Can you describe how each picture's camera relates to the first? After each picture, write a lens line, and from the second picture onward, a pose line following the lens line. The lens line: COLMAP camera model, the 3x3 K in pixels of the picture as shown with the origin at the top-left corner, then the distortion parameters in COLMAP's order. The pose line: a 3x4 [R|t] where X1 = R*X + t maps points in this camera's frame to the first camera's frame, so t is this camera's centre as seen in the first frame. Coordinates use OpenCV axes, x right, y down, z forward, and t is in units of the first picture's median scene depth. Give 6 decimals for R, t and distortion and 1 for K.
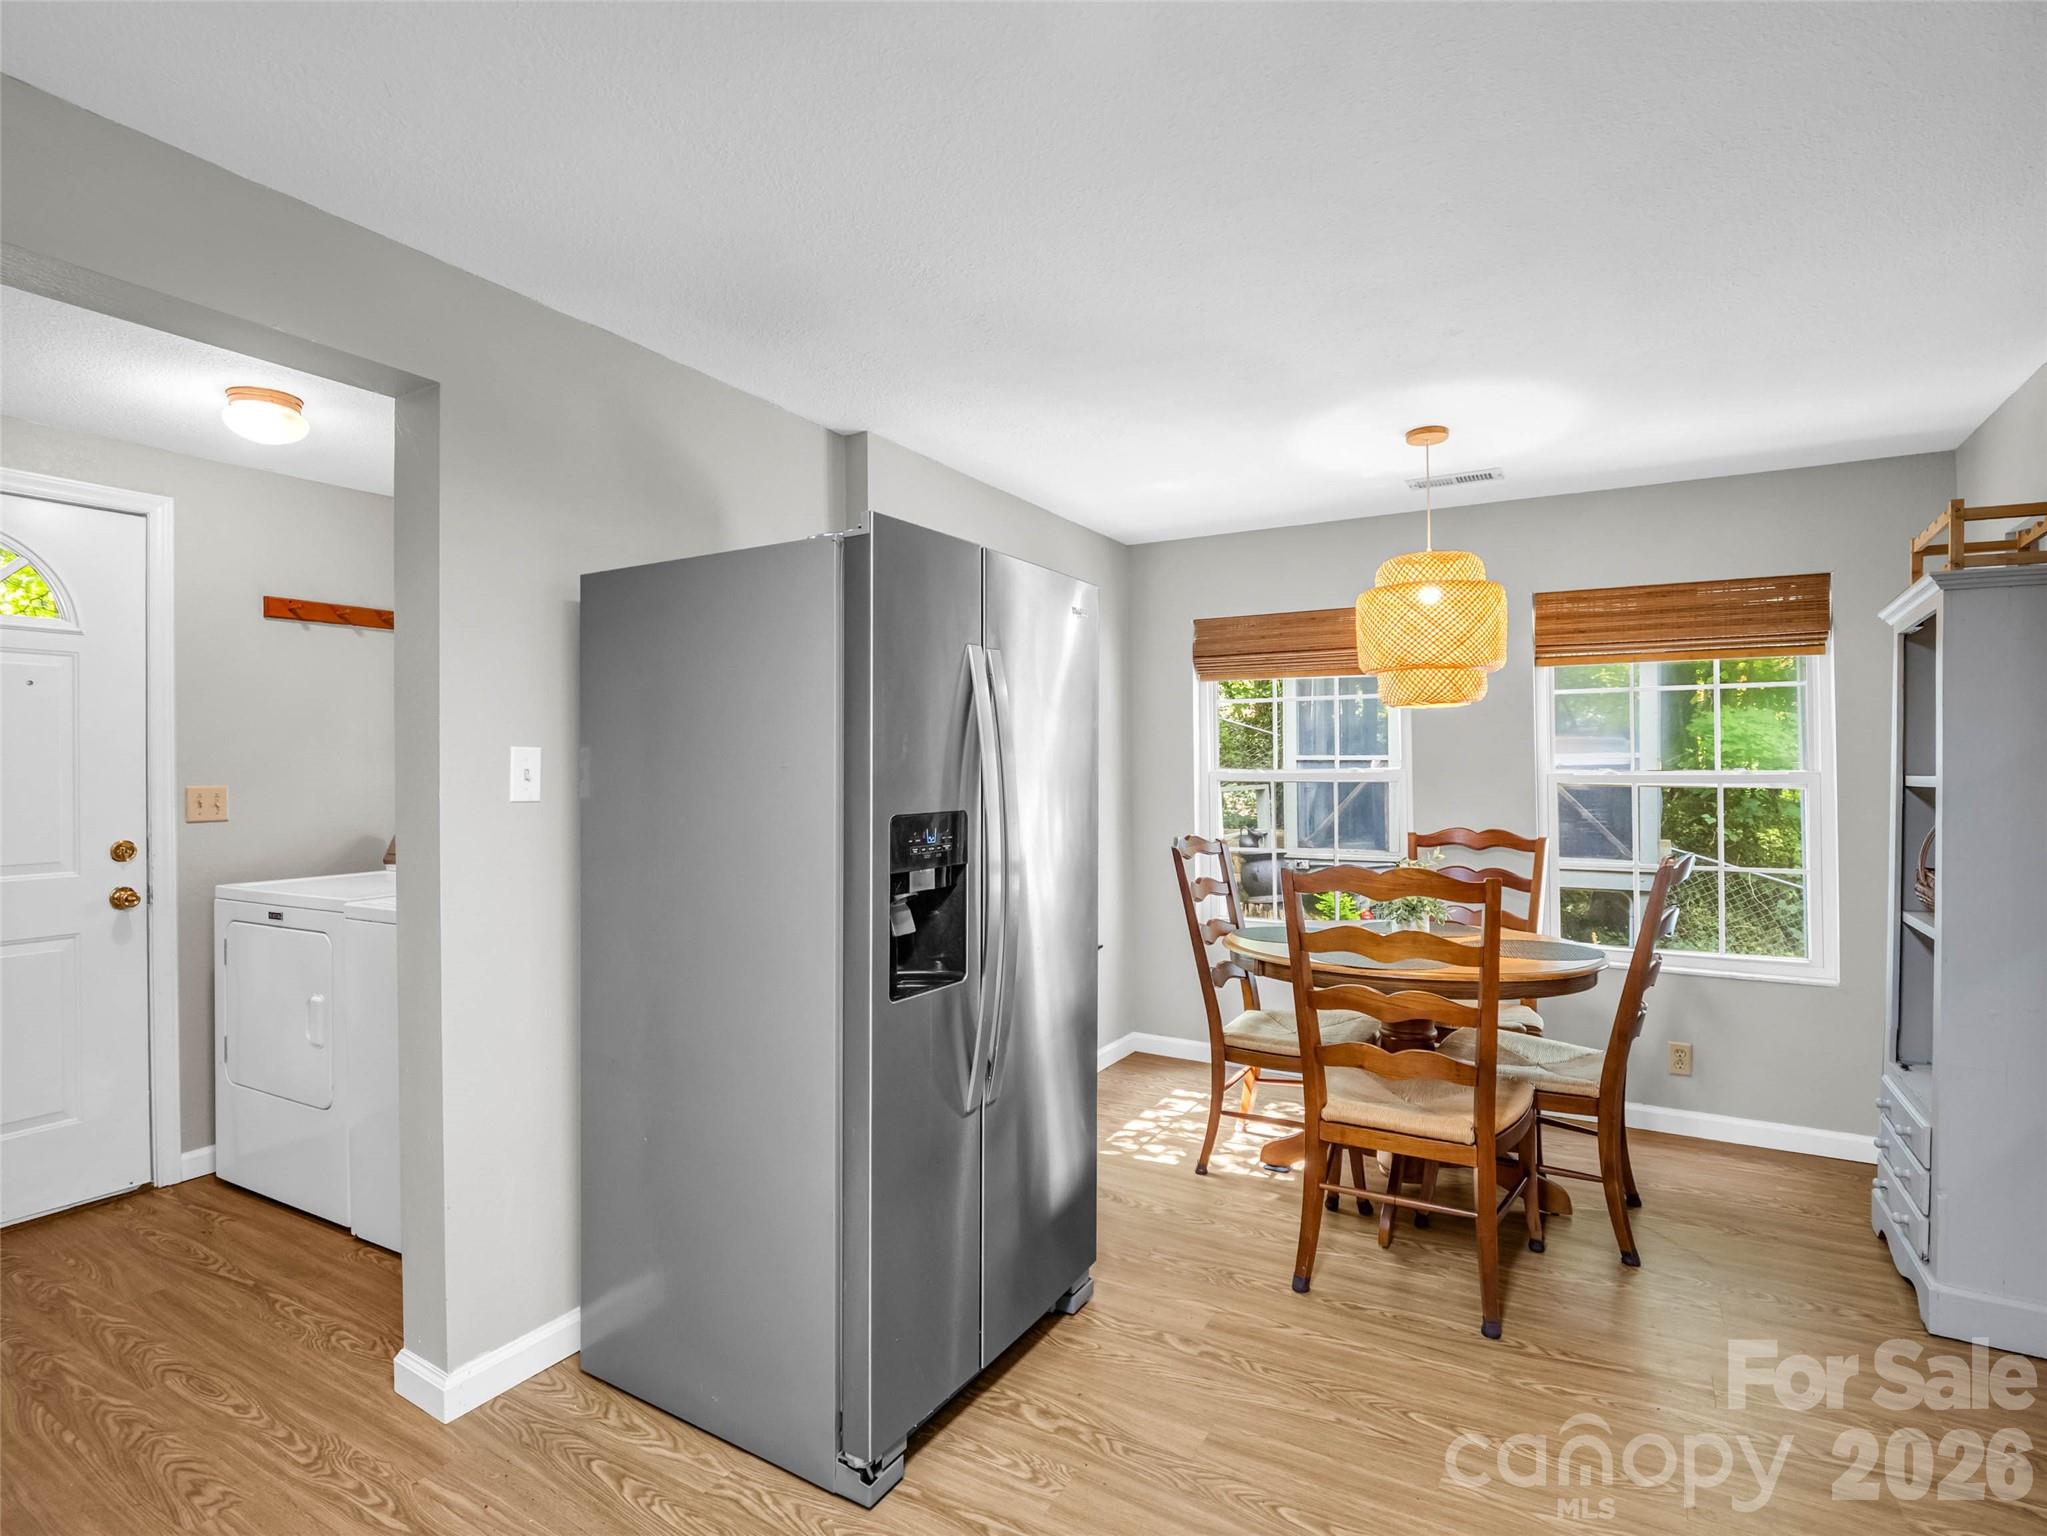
lens RADIAL K [[1038.0, 0, 1014.2], [0, 1038.0, 766.2], [0, 0, 1]] dist [-0.000459, -0.012576]
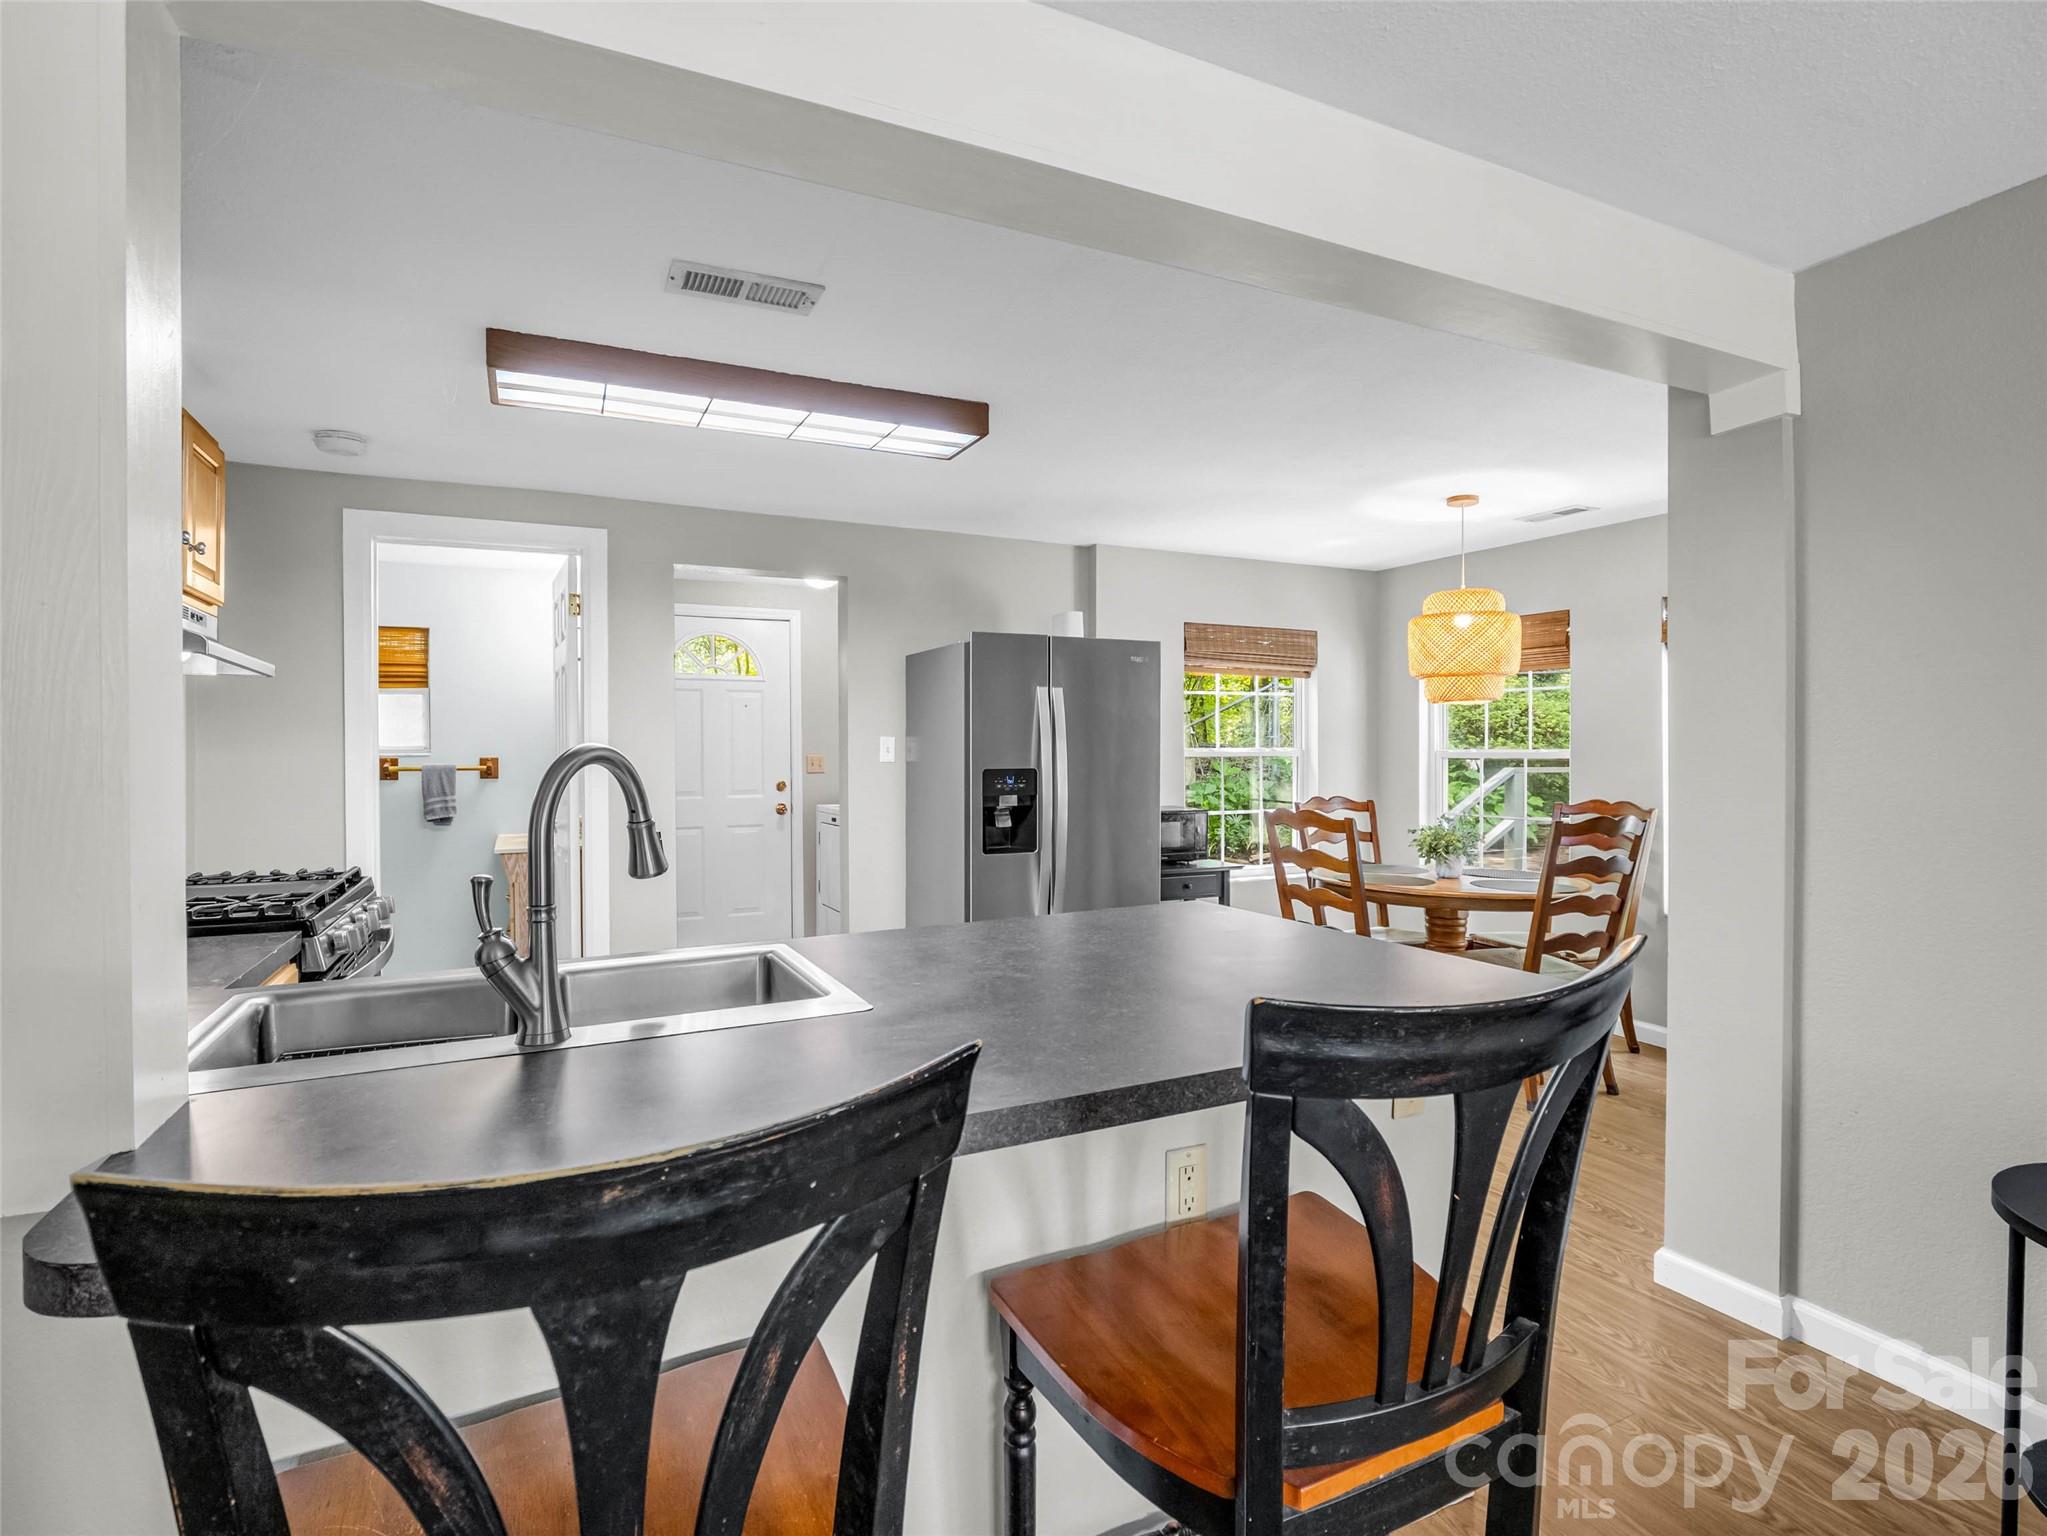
lens RADIAL K [[1009.7, 0, 1019.9], [0, 1009.7, 774.0], [0, 0, 1]] dist [-0.006282, -0.001316]
pose [[0.830514, 0.017645, -0.556719, 0.634740], [-0.001703, 0.999574, 0.029140, -0.001510], [0.556996, -0.023253, 0.830190, -0.396187]]
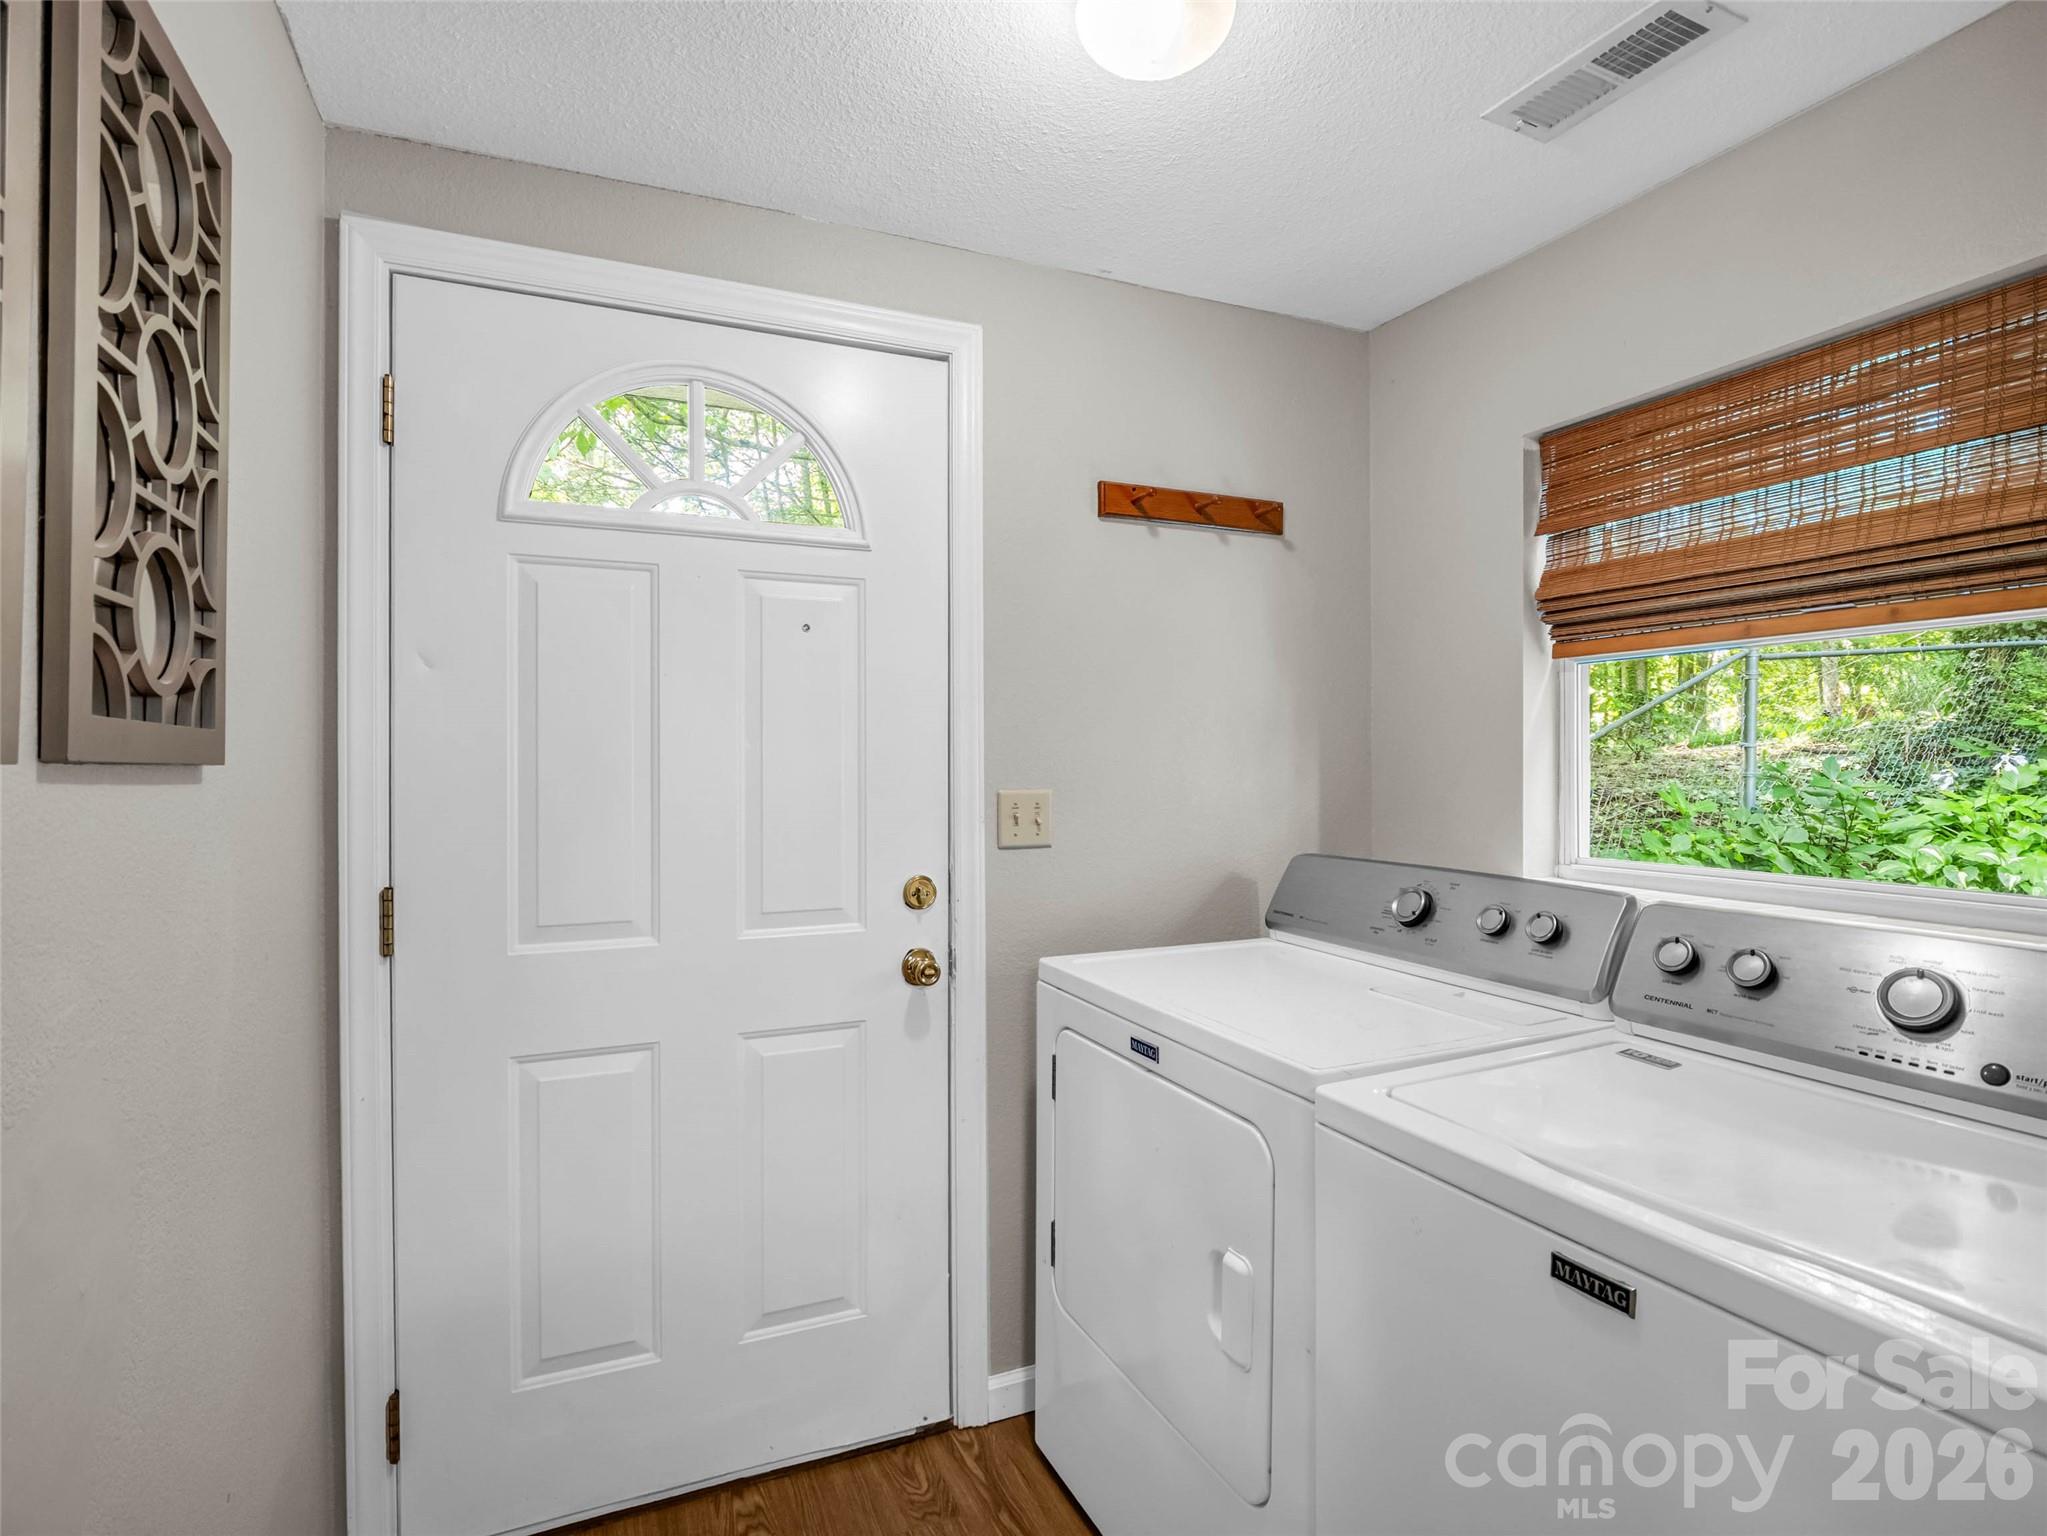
lens RADIAL K [[1038.0, 0, 1014.2], [0, 1038.0, 766.2], [0, 0, 1]] dist [-0.000459, -0.012576]
pose [[0.802088, 0.001183, -0.597205, -0.428903], [-0.001756, 0.999998, -0.000378, 0.004953], [0.597204, 0.001352, 0.802088, 0.512954]]
